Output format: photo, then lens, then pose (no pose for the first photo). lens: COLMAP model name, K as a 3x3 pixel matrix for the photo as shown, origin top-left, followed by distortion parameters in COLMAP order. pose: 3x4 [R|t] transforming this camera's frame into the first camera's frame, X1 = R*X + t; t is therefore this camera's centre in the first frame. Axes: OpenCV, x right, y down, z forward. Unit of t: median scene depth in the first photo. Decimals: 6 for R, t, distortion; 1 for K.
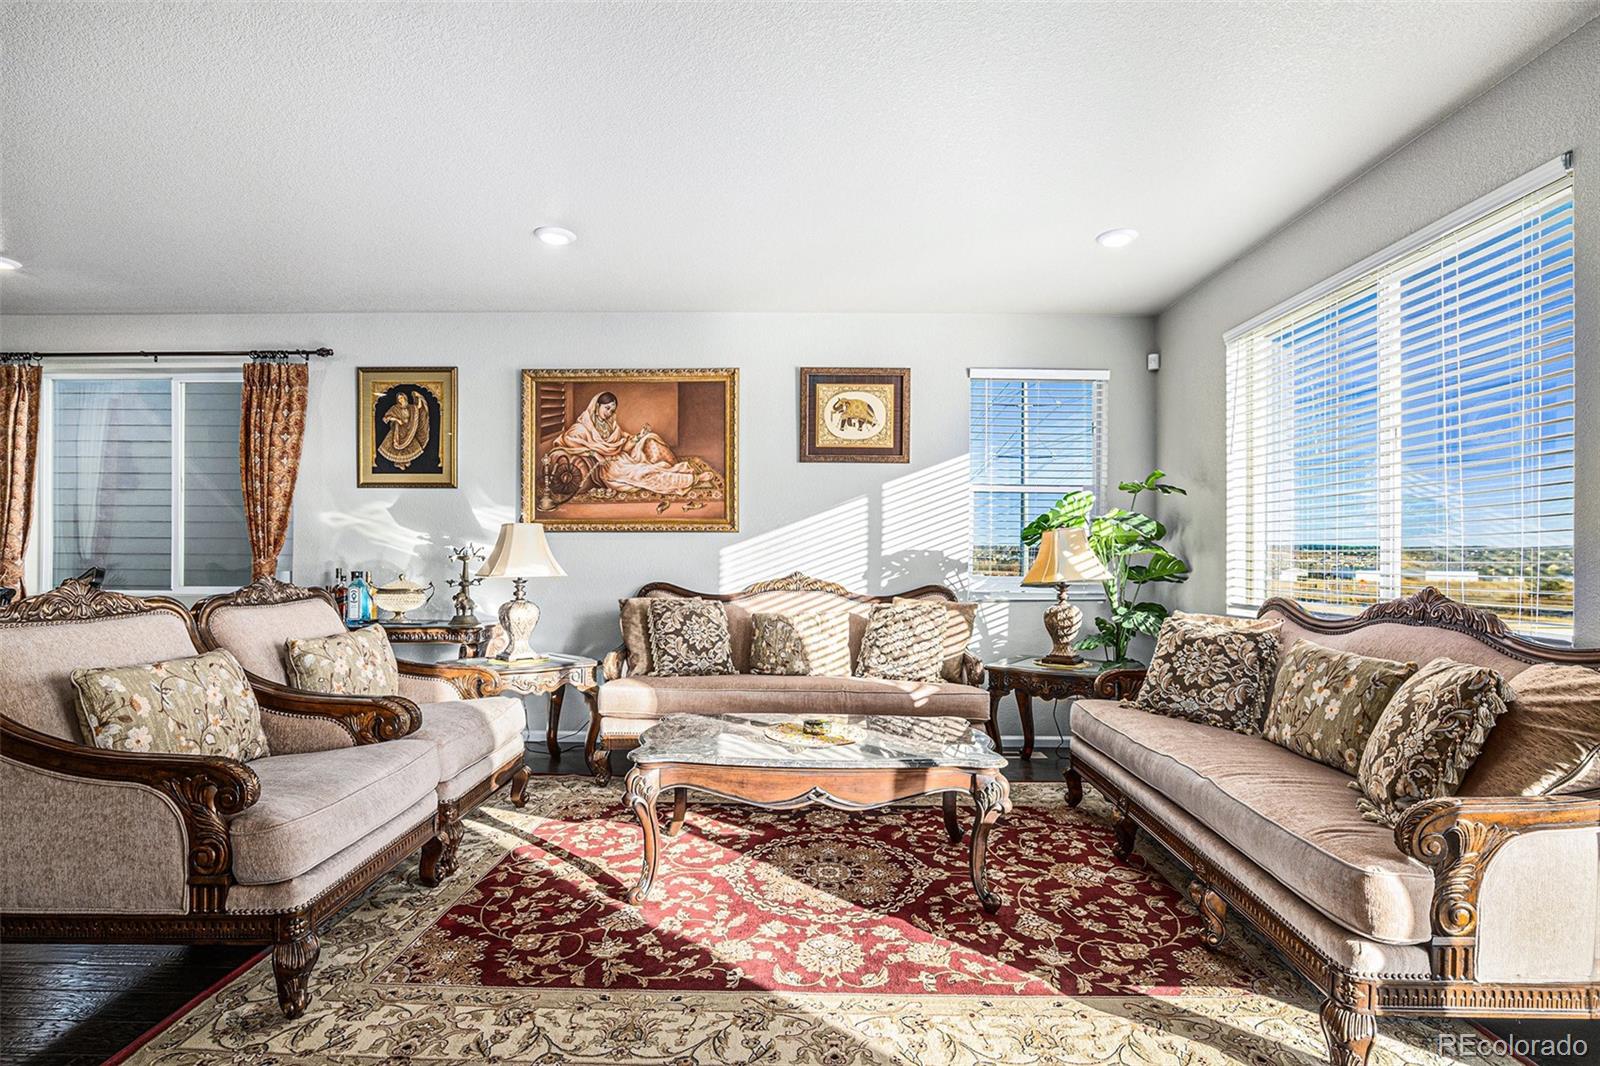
lens RADIAL K [[752.0, 0, 731.3], [0, 752.0, 547.1], [0, 0, 1]] dist [-0.024156, 0.003215]
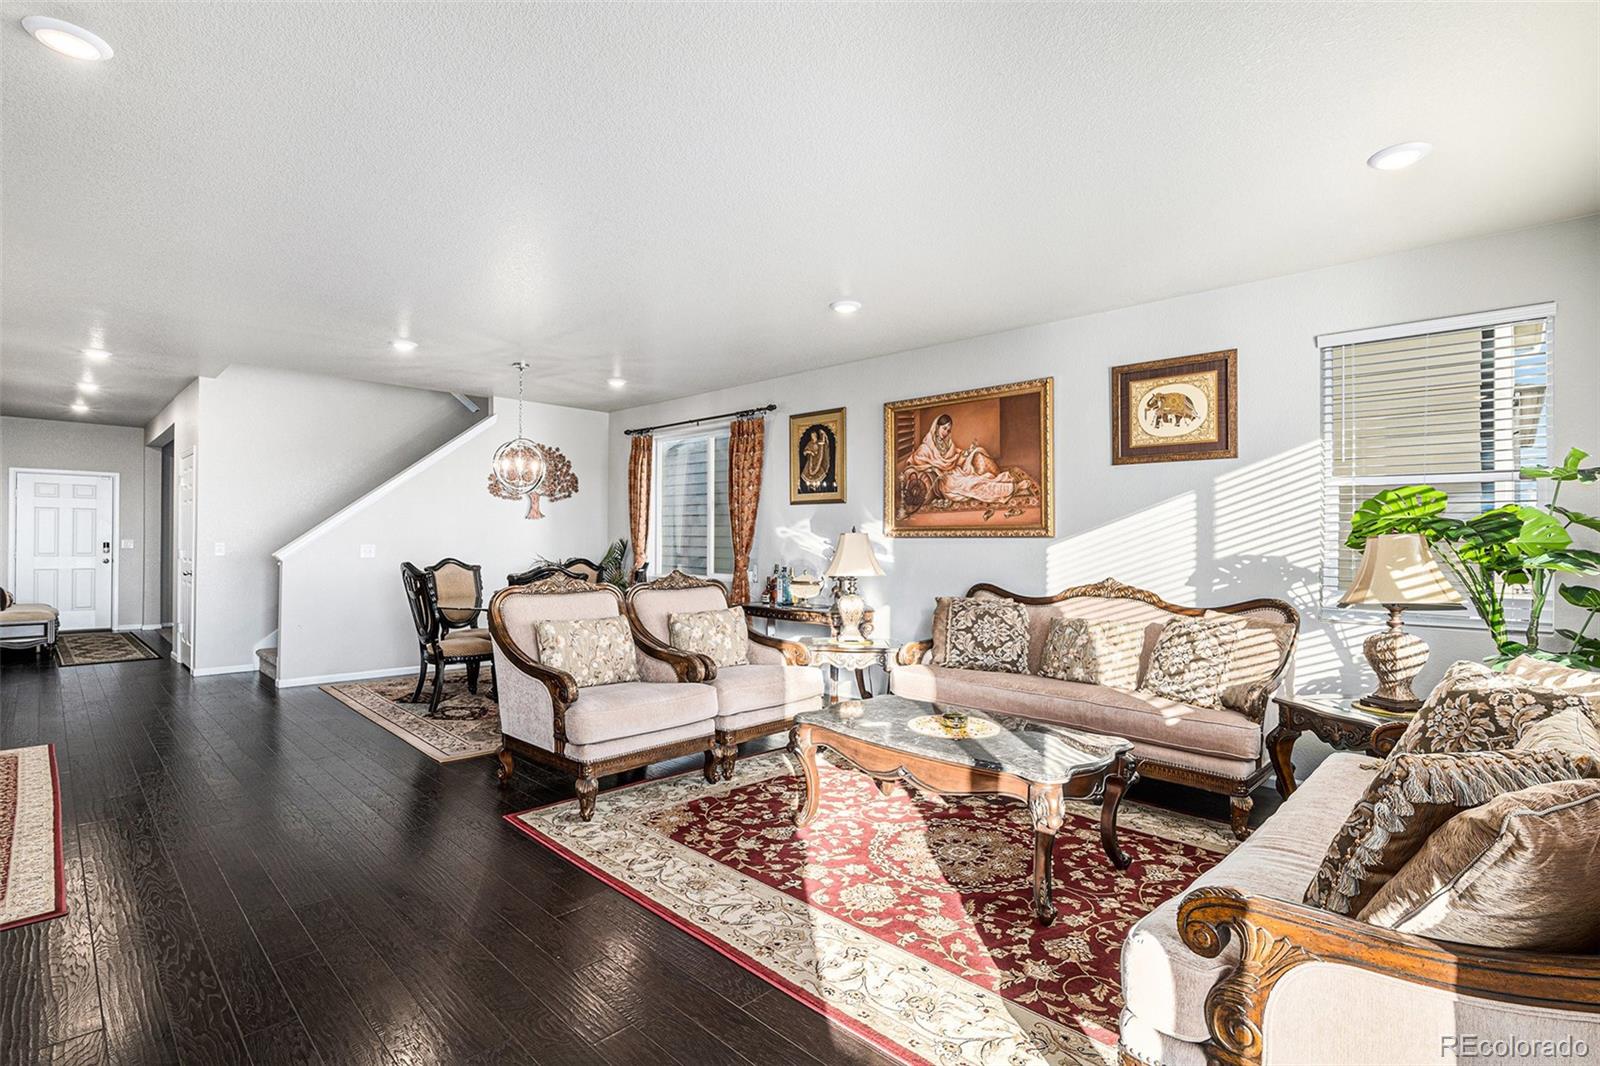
lens RADIAL K [[752.0, 0, 793.3], [0, 752.0, 535.6], [0, 0, 1]] dist [-0.024156, 0.003215]
pose [[0.724700, -0.004893, -0.689047, 0.460101], [0.008068, 0.999966, 0.001385, -0.026392], [0.689017, -0.006563, 0.724715, 0.014733]]
